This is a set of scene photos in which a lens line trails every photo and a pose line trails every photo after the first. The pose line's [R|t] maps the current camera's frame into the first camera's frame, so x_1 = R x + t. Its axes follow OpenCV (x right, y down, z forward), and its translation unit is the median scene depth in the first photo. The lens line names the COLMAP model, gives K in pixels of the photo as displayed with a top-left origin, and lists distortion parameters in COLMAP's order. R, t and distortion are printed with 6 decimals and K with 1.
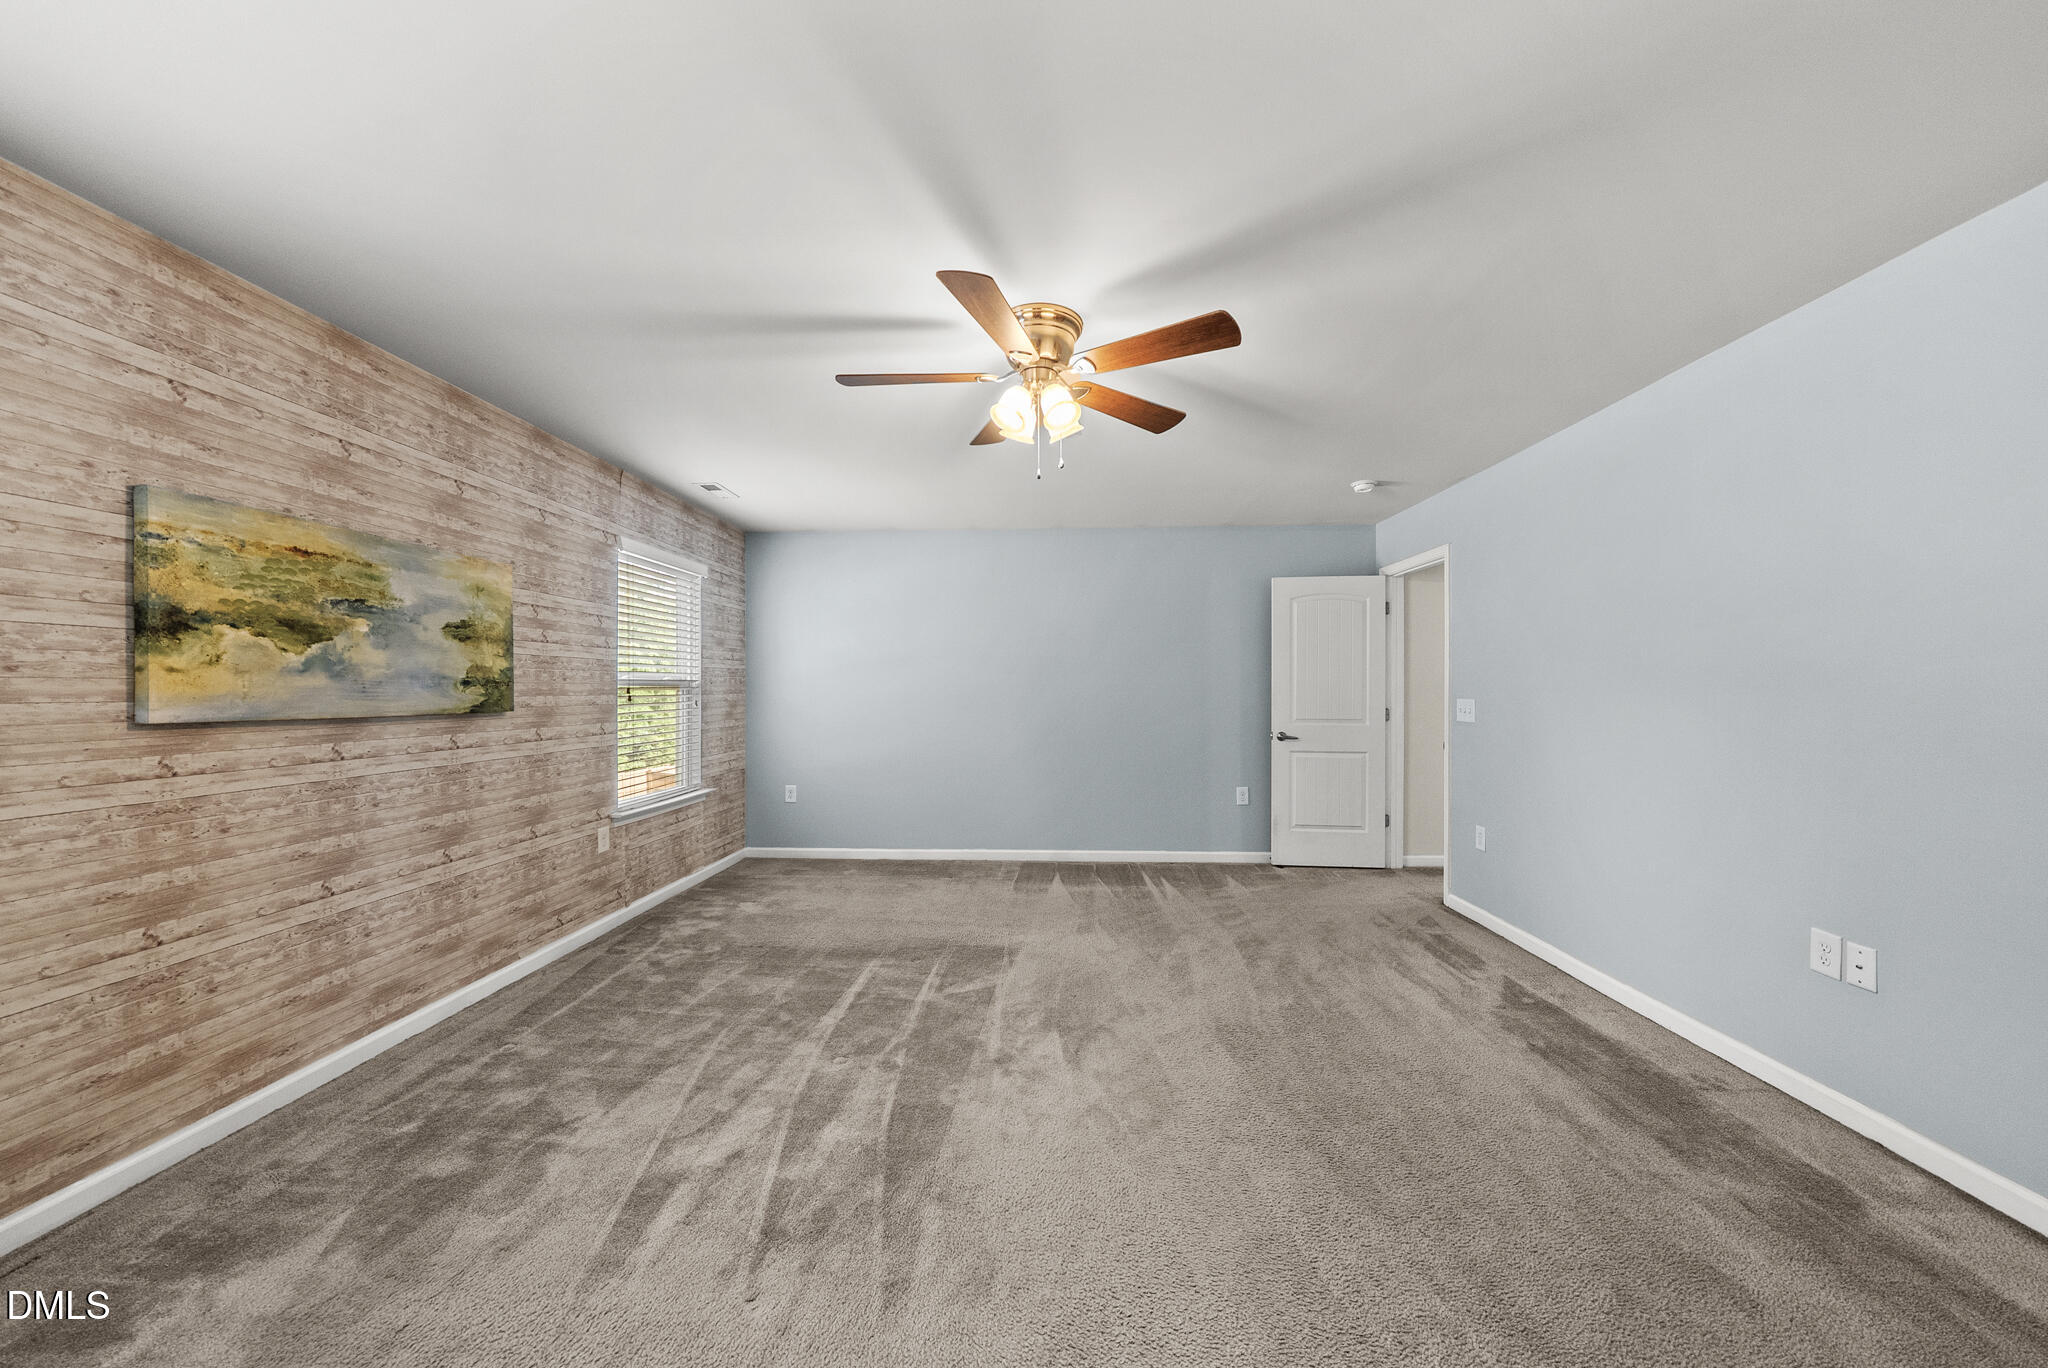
lens RADIAL K [[707.0, 0, 1027.5], [0, 707.0, 690.3], [0, 0, 1]] dist [-0.002513, -0.000027]
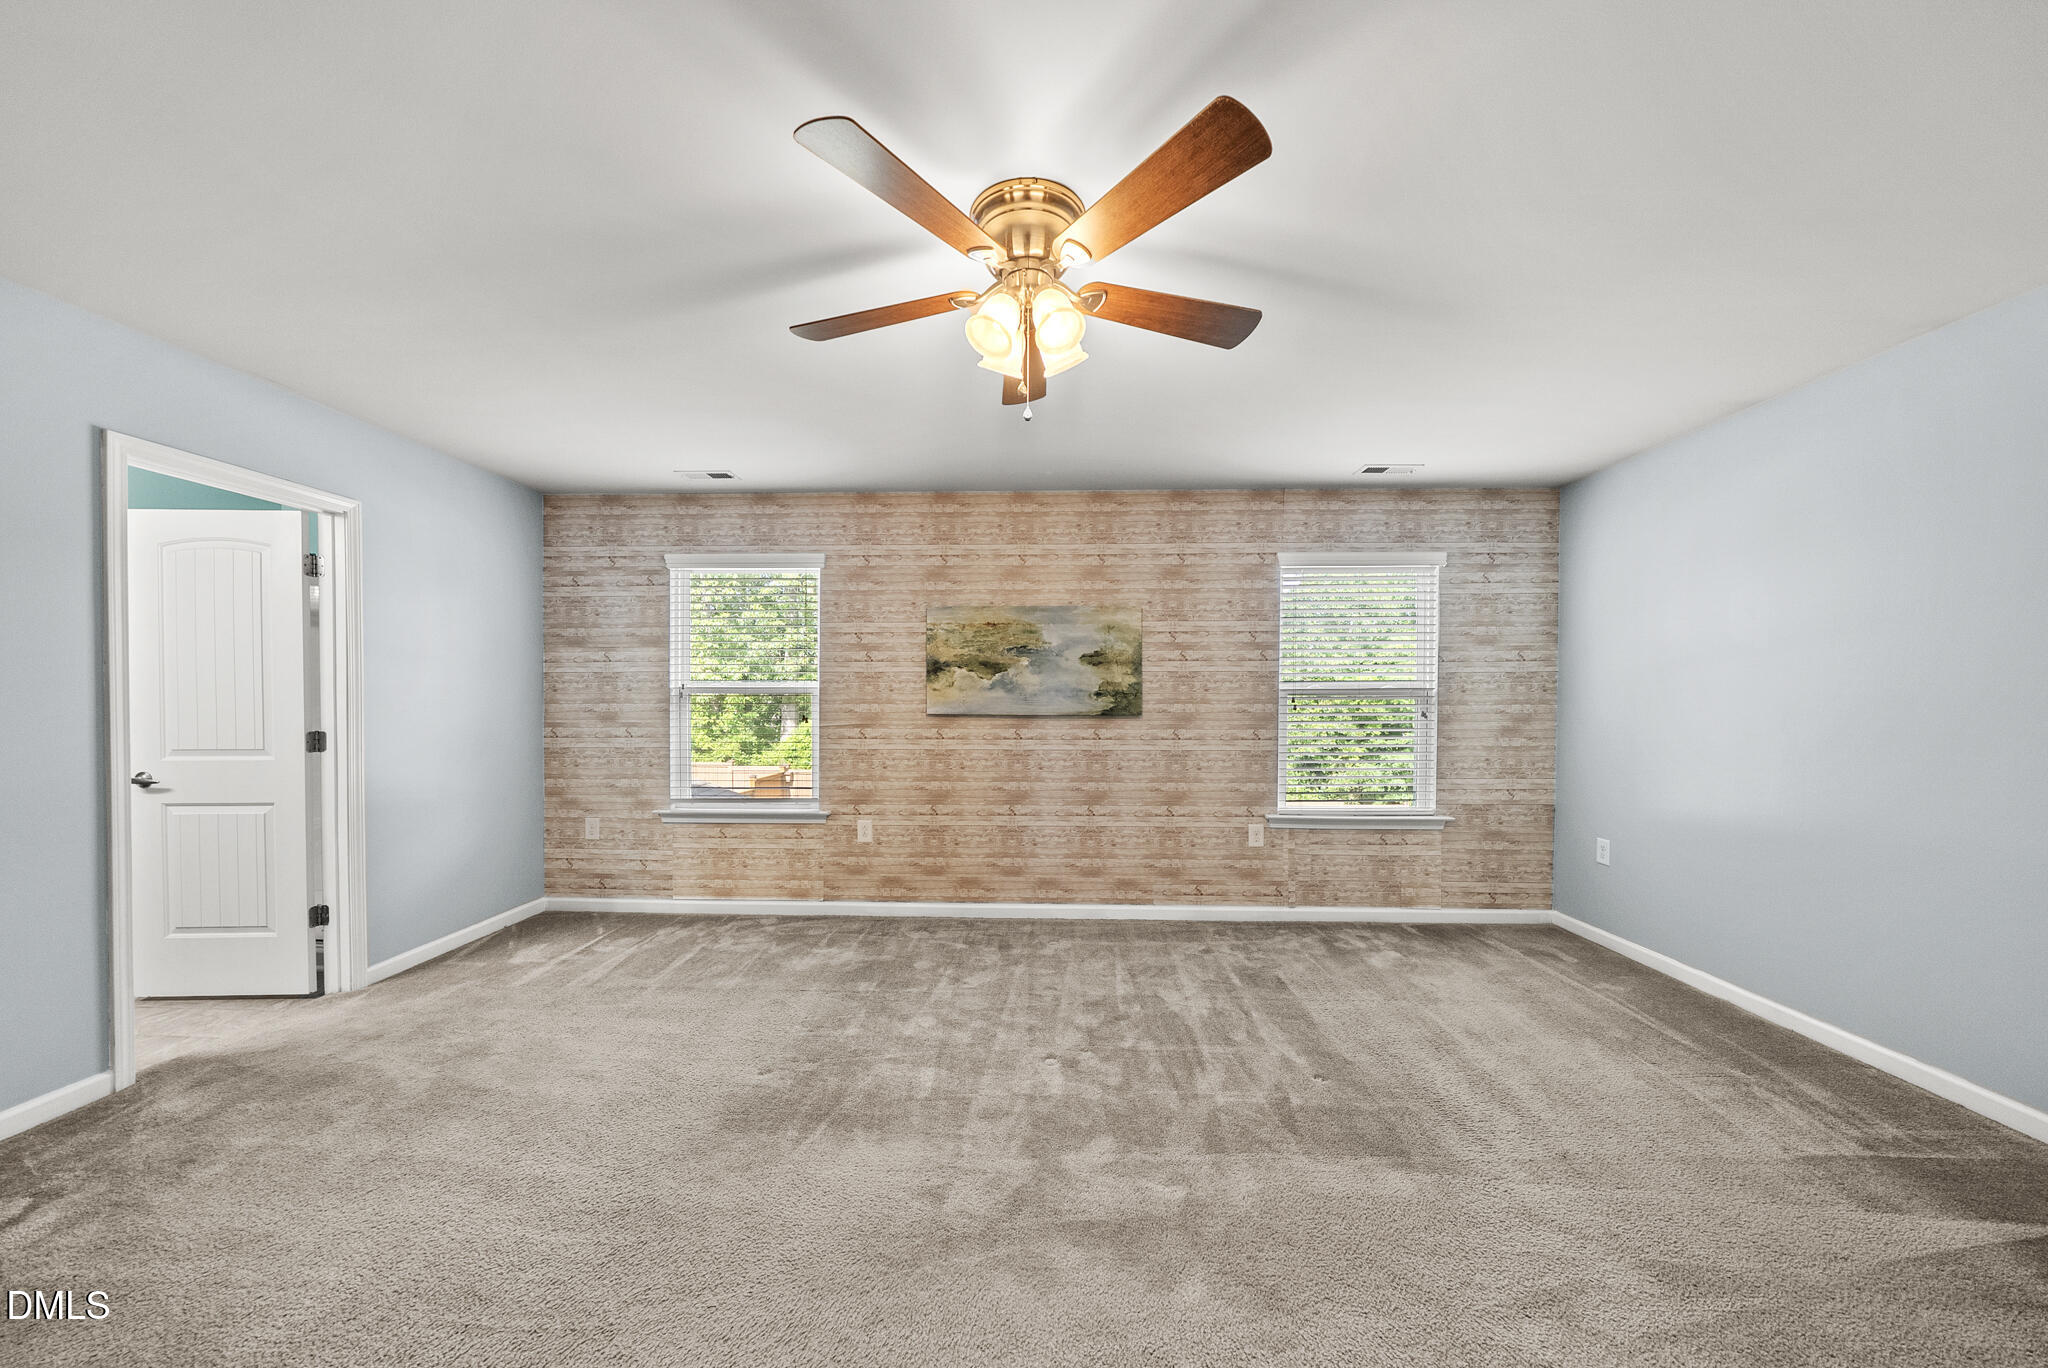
lens RADIAL K [[707.0, 0, 1021.6], [0, 707.0, 705.5], [0, 0, 1]] dist [-0.002513, -0.000027]
pose [[0.015058, 0.009798, -0.999839, 0.693008], [-0.001532, 0.999951, 0.009776, -0.001118], [0.999885, 0.001385, 0.015072, 0.874104]]
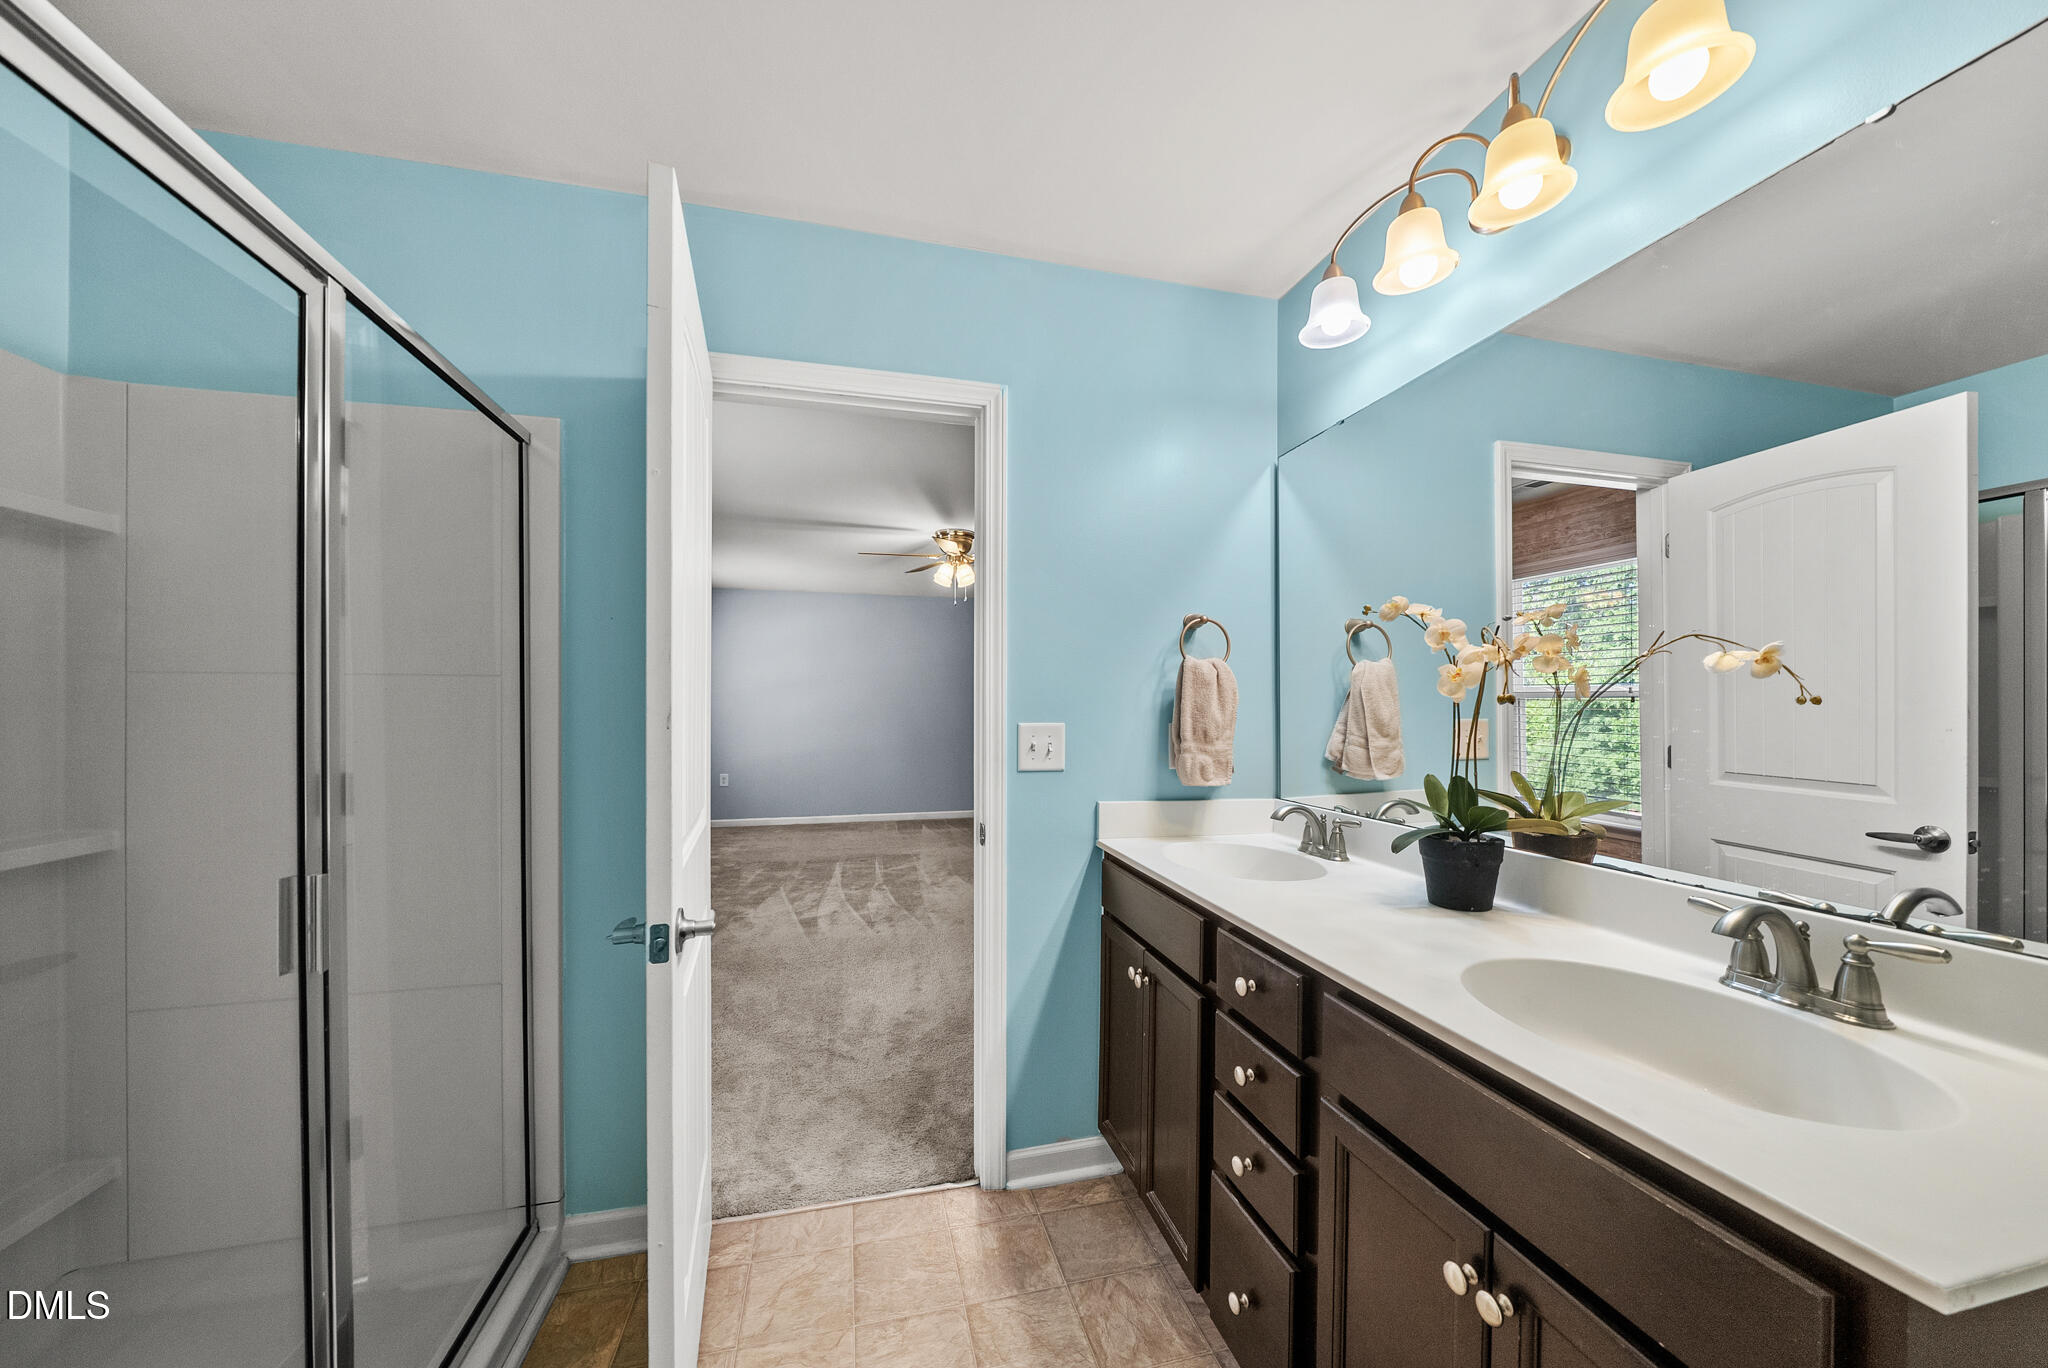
lens RADIAL K [[707.0, 0, 1015.3], [0, 707.0, 703.0], [0, 0, 1]] dist [-0.002513, -0.000027]
pose [[0.957843, 0.006132, 0.287226, -0.357378], [-0.004182, 0.999964, -0.007400, 0.002681], [-0.287261, 0.005887, 0.957834, -0.932699]]
